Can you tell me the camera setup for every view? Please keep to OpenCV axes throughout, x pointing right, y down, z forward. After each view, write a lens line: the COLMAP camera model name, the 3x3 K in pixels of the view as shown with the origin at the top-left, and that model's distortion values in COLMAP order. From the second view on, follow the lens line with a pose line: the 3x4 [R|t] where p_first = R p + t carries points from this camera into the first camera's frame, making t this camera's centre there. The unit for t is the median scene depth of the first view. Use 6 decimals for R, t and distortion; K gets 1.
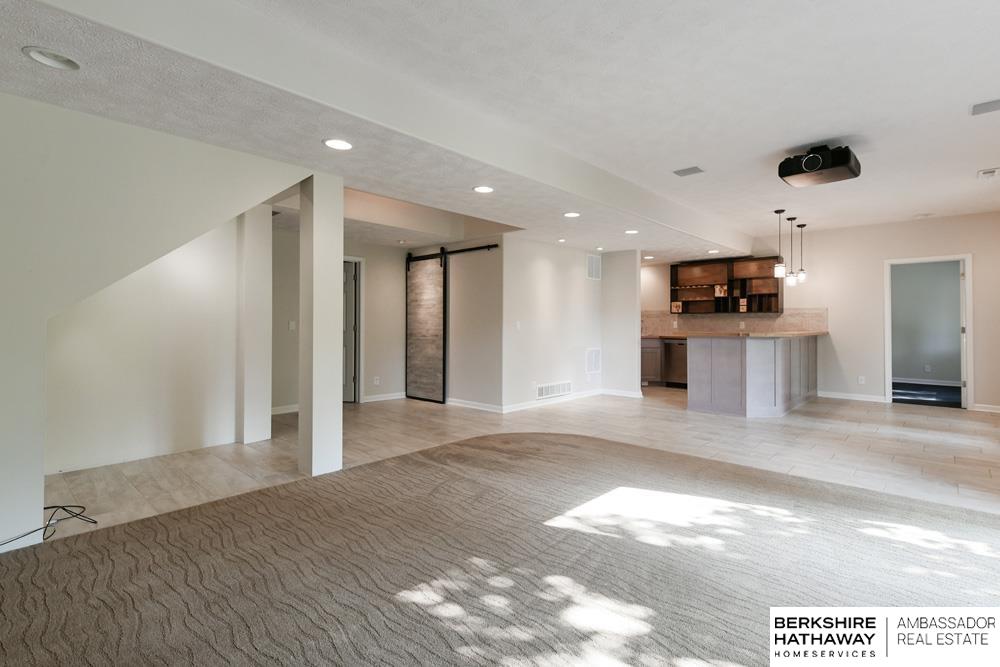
lens RADIAL K [[458.5, 0, 500.1], [0, 458.5, 328.6], [0, 0, 1]] dist [0.000105, -0.000304]
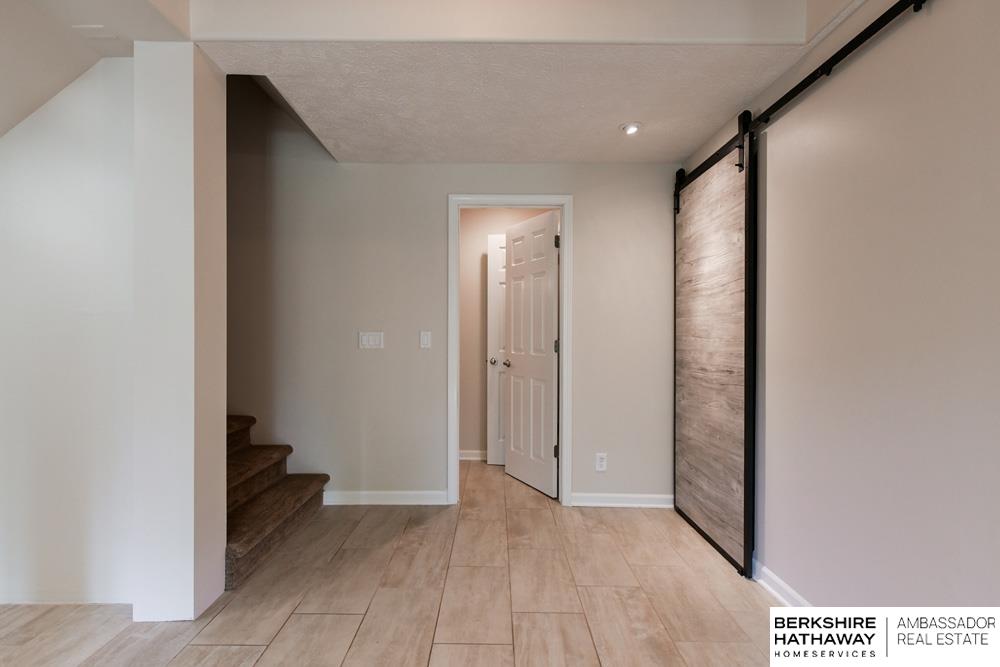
lens RADIAL K [[480.8, 0, 498.9], [0, 480.8, 340.2], [0, 0, 1]] dist [0.005791, 0.000410]
pose [[0.695852, 0.000414, -0.718186, 0.004791], [-0.001302, 0.999999, -0.000685, -0.008098], [0.718184, 0.001412, 0.695851, 0.602035]]
